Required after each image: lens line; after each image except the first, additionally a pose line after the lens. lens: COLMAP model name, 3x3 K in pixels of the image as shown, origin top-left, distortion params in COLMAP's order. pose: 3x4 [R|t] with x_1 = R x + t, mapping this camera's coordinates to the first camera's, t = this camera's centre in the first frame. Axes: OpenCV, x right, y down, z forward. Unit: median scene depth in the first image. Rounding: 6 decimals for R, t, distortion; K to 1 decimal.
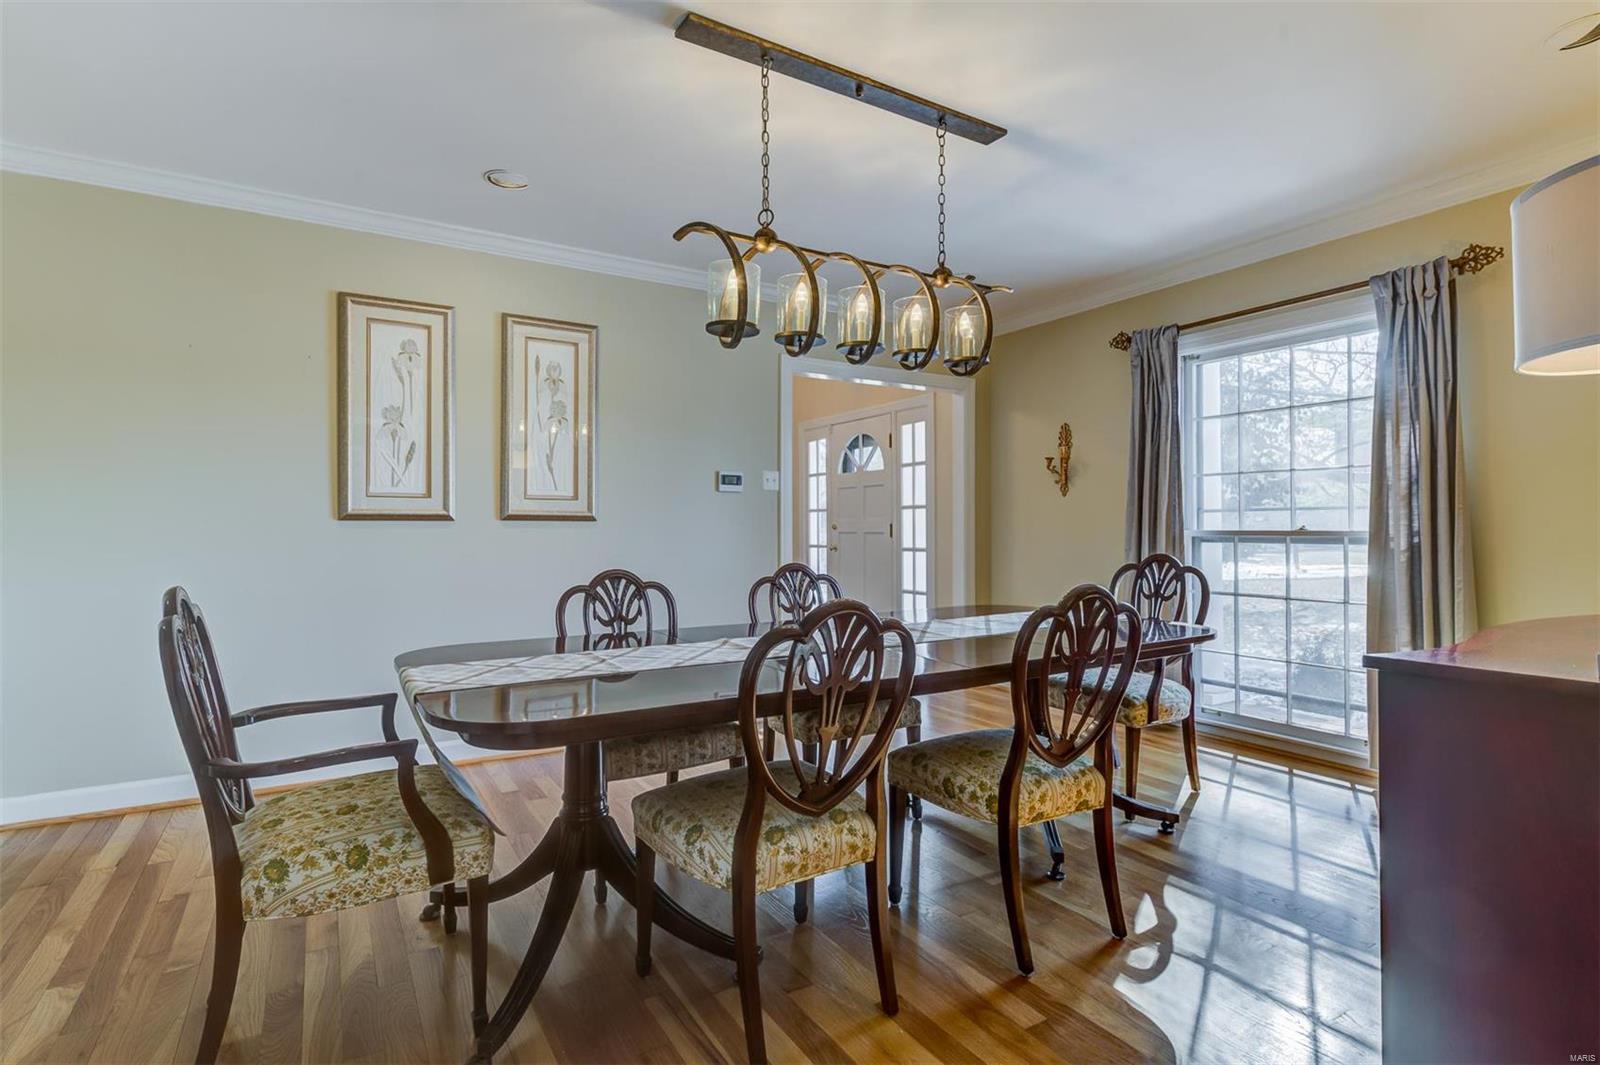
lens RADIAL K [[790.7, 0, 798.9], [0, 790.7, 529.9], [0, 0, 1]] dist [-0.003139, -0.000143]
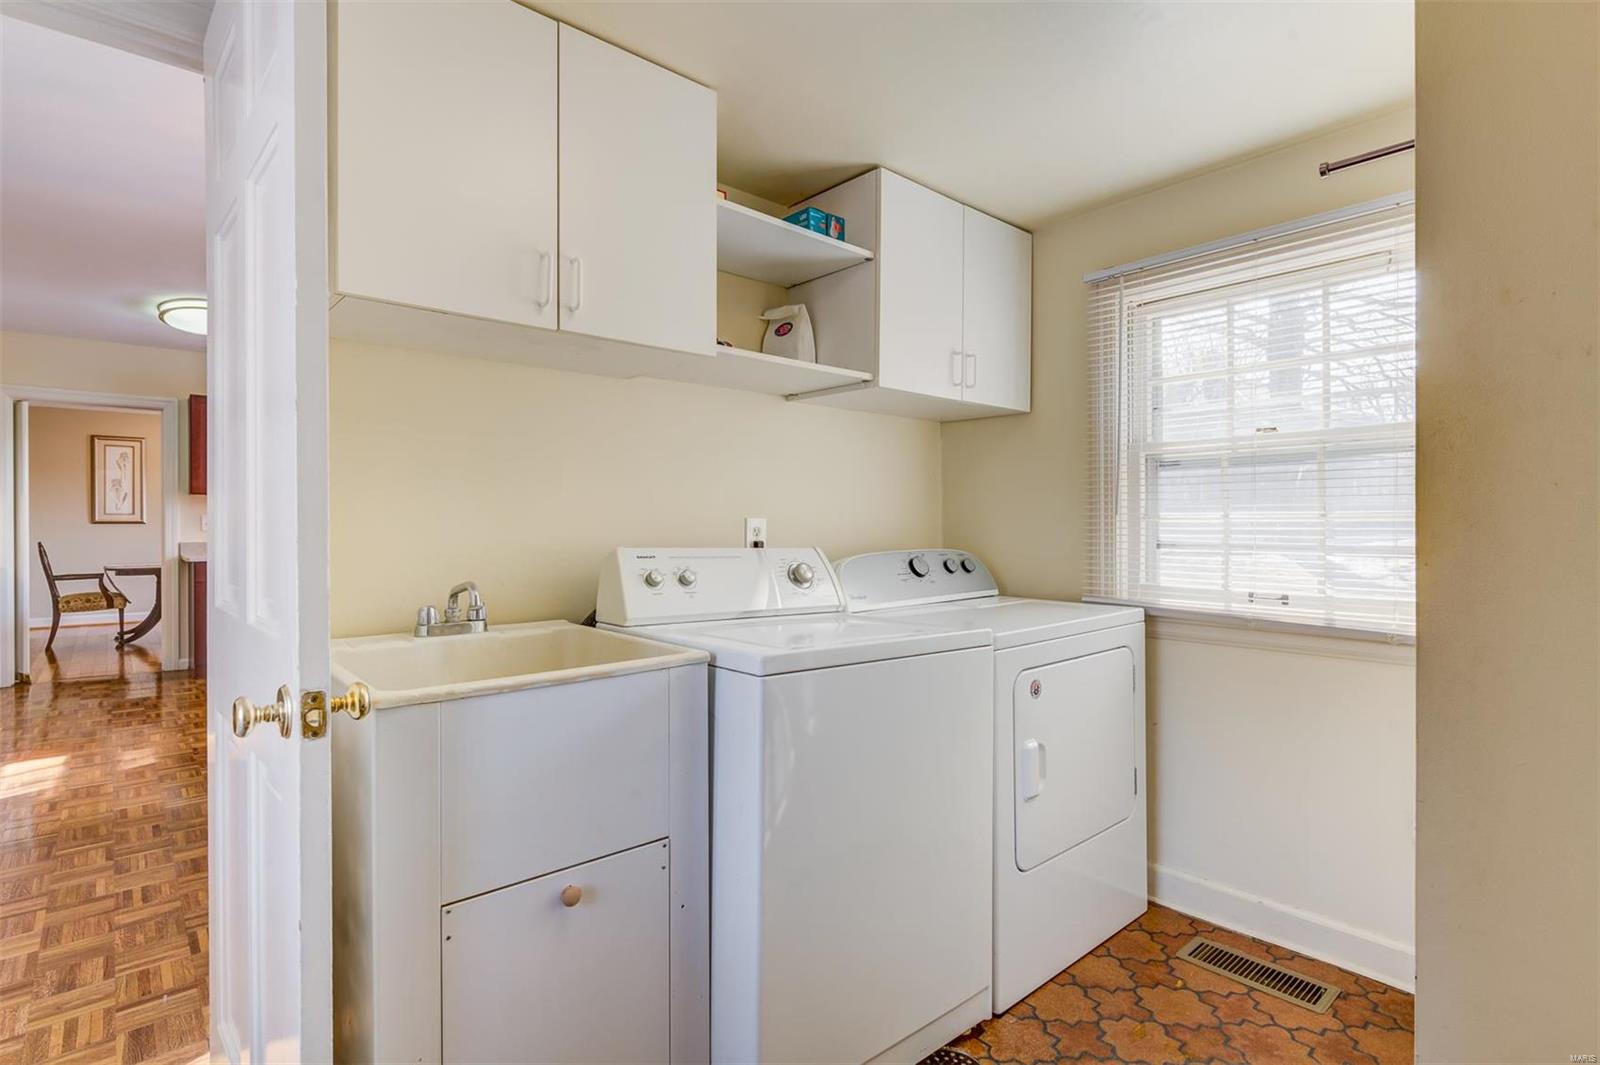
lens RADIAL K [[790.7, 0, 828.7], [0, 790.7, 523.9], [0, 0, 1]] dist [-0.003139, -0.000143]
pose [[0.981089, -0.005097, 0.193488, 1.263127], [0.004236, 0.999979, 0.004868, -0.014450], [-0.193508, -0.003957, 0.981091, -1.965573]]
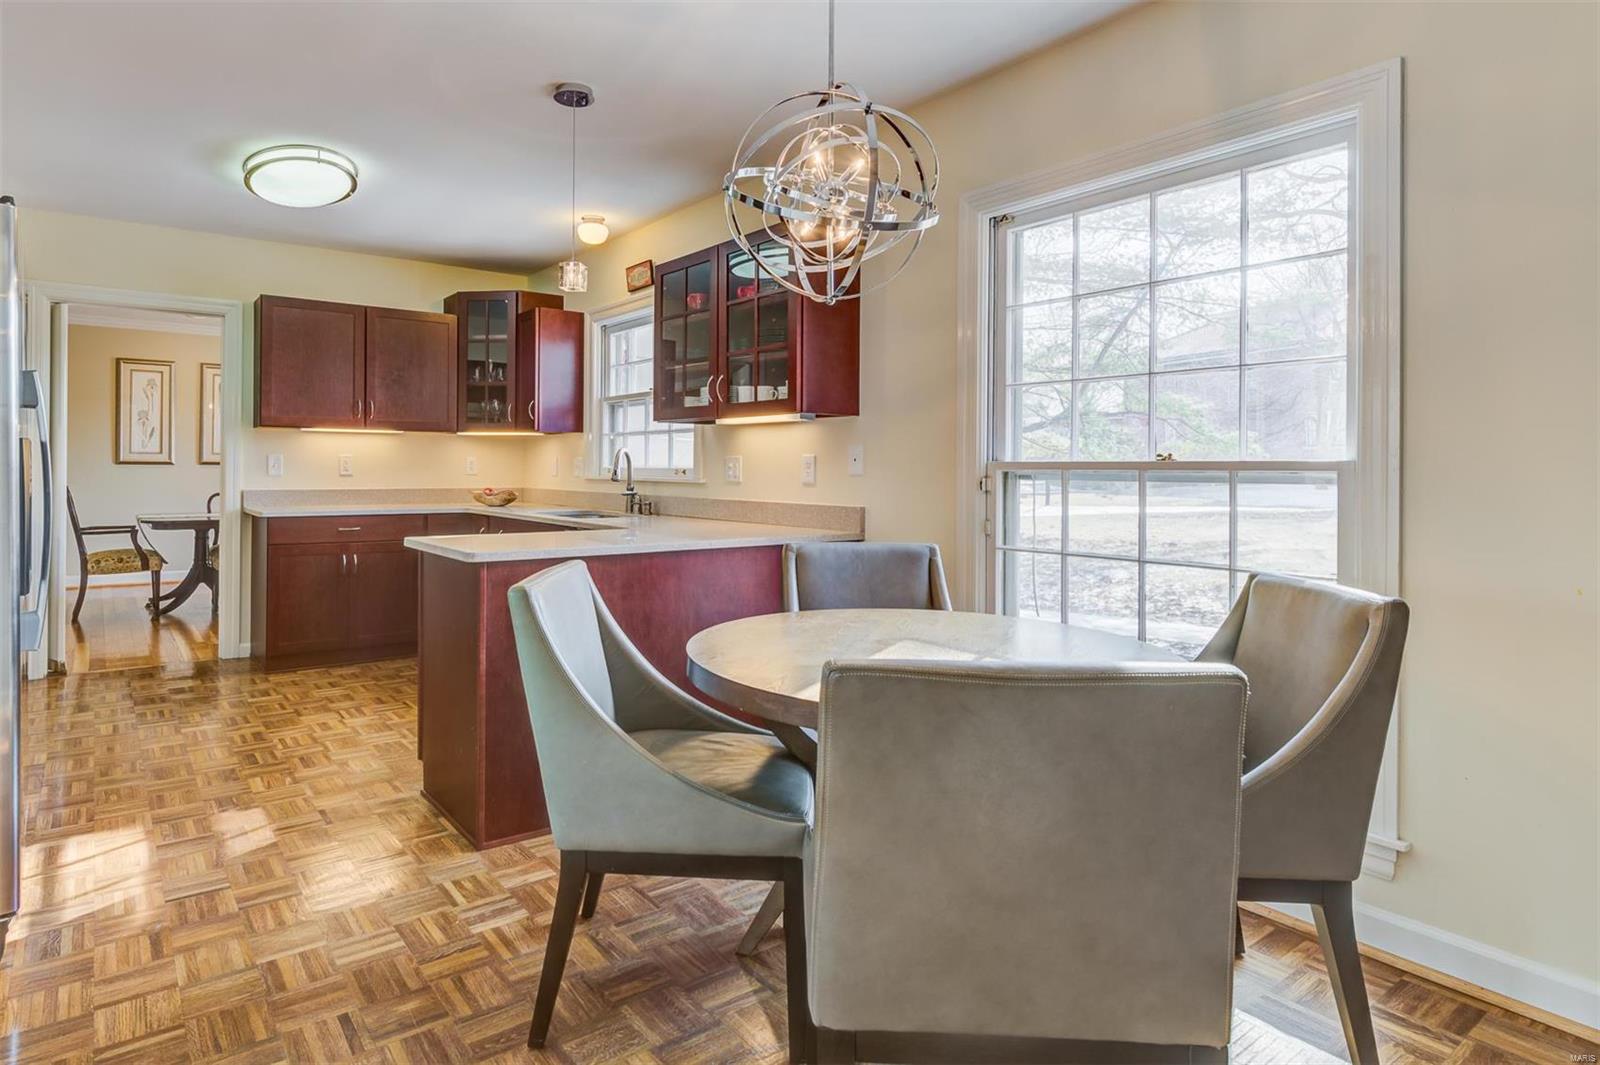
lens RADIAL K [[881.6, 0, 739.8], [0, 881.6, 464.9], [0, 0, 1]] dist [-0.007579, -0.000091]
pose [[0.996012, 0.005271, 0.089066, 0.886346], [-0.005190, 0.999986, -0.001139, -0.016684], [-0.089070, 0.000672, 0.996025, -1.515726]]
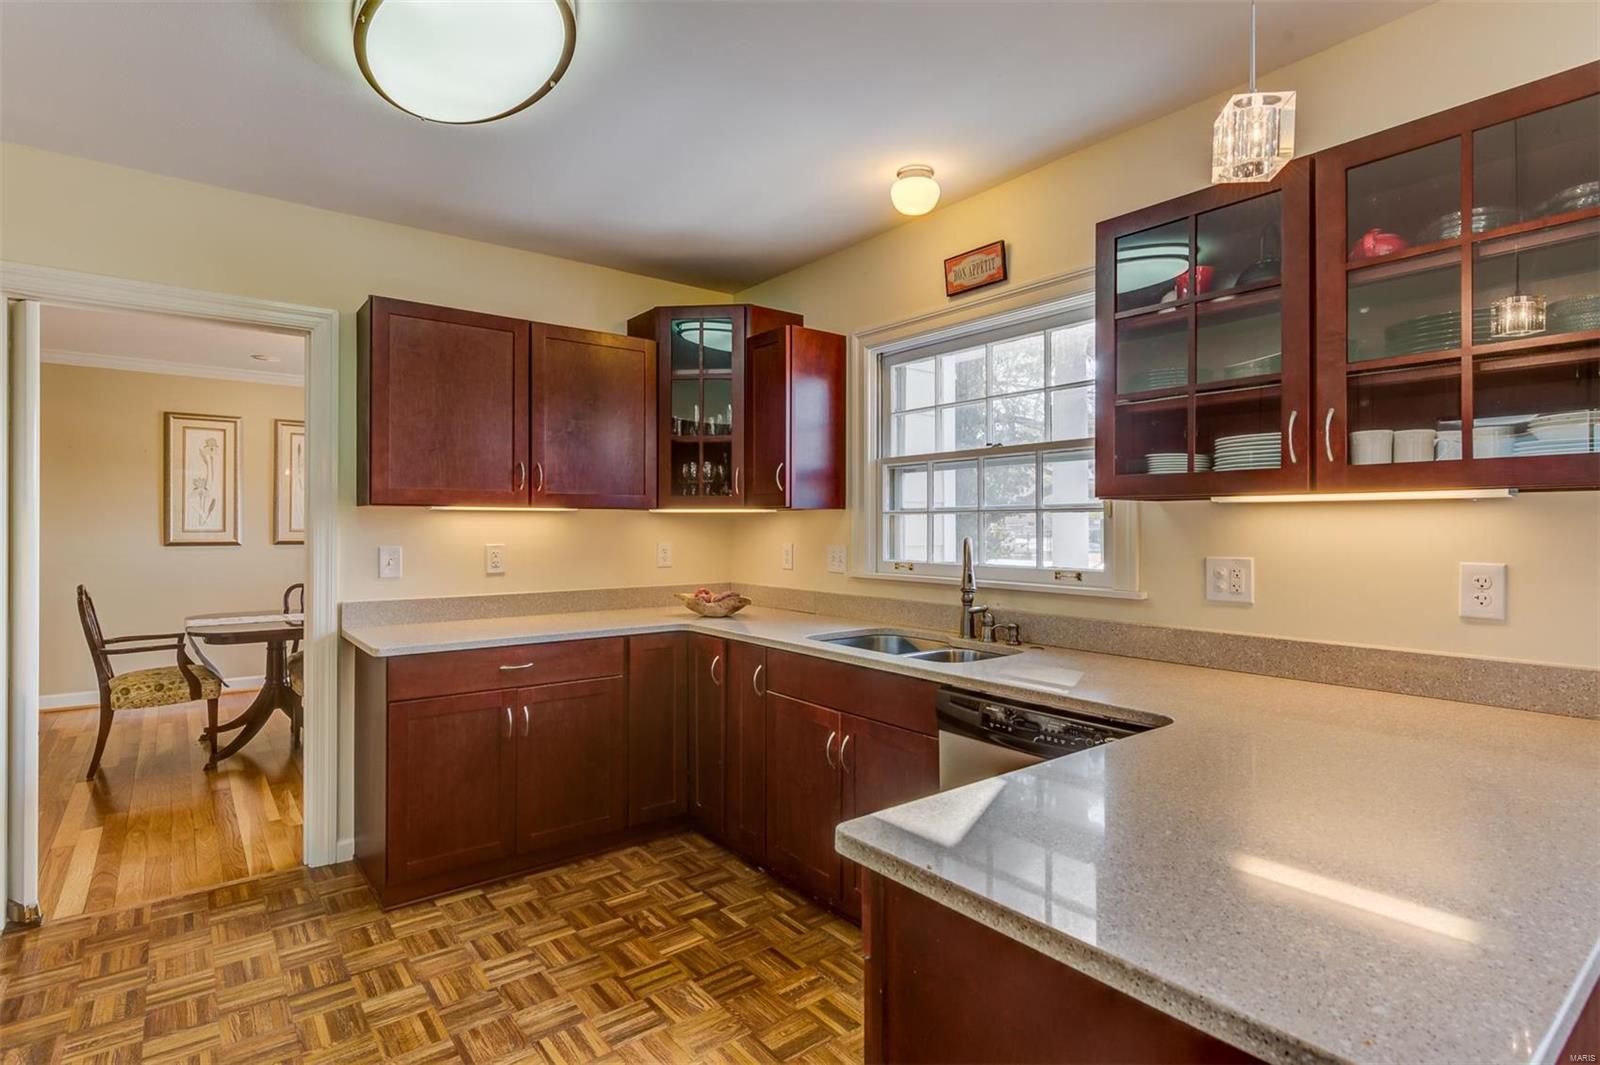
lens RADIAL K [[790.7, 0, 817.4], [0, 790.7, 524.1], [0, 0, 1]] dist [-0.003139, -0.000143]
pose [[0.990452, -0.001175, 0.137851, 0.571632], [0.001240, 0.999999, -0.000387, -0.056932], [-0.137851, 0.000554, 0.990453, -0.870876]]
